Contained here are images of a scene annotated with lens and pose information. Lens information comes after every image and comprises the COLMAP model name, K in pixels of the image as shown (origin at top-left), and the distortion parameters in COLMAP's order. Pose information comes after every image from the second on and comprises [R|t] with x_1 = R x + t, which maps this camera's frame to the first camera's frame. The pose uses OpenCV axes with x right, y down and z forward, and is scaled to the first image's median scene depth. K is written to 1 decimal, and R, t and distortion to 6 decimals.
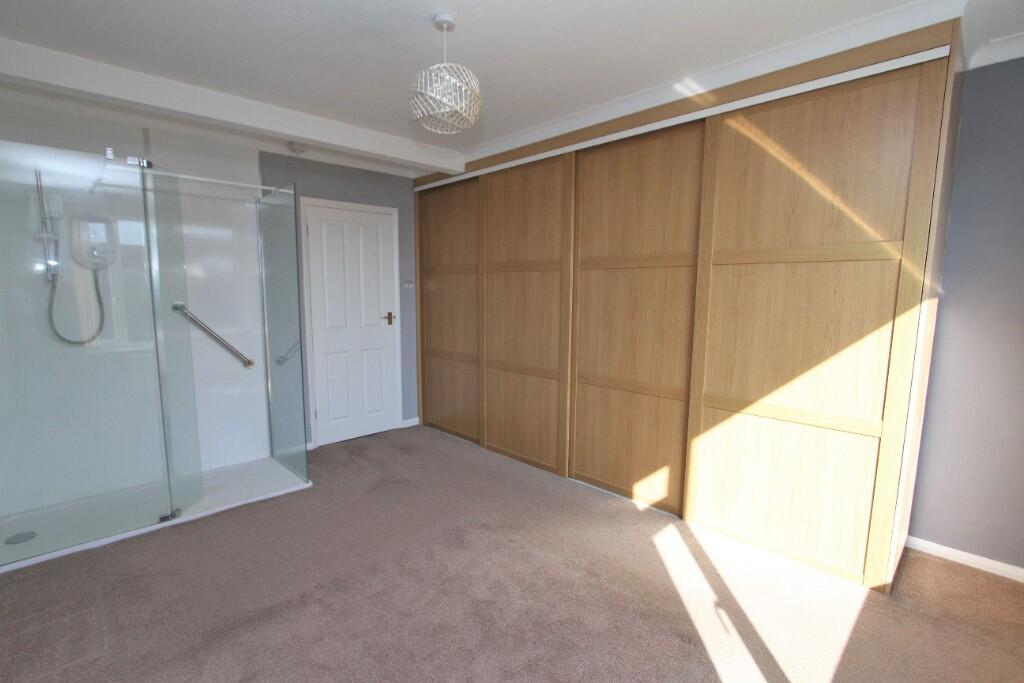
lens RADIAL K [[478.7, 0, 510.9], [0, 478.7, 351.2], [0, 0, 1]] dist [0.001091, 0.000577]
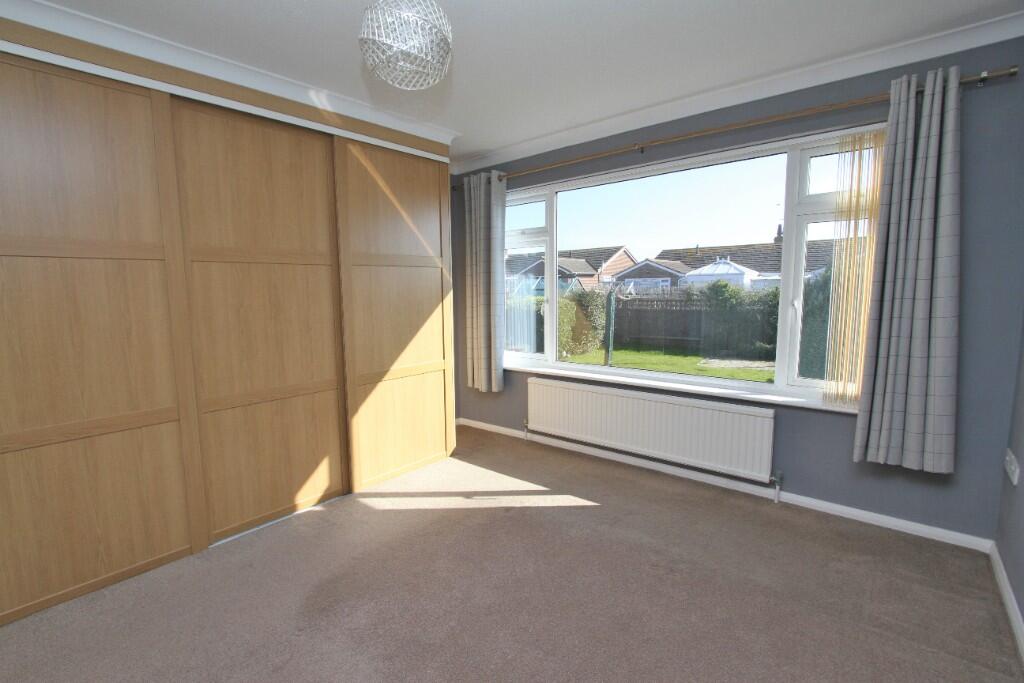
lens RADIAL K [[477.5, 0, 488.1], [0, 477.5, 339.8], [0, 0, 1]] dist [-0.000621, 0.000015]
pose [[-0.072256, -0.118754, 0.990291, -0.783335], [0.138533, 0.982067, 0.127876, -0.104017], [-0.987718, 0.146428, -0.054509, 0.761121]]
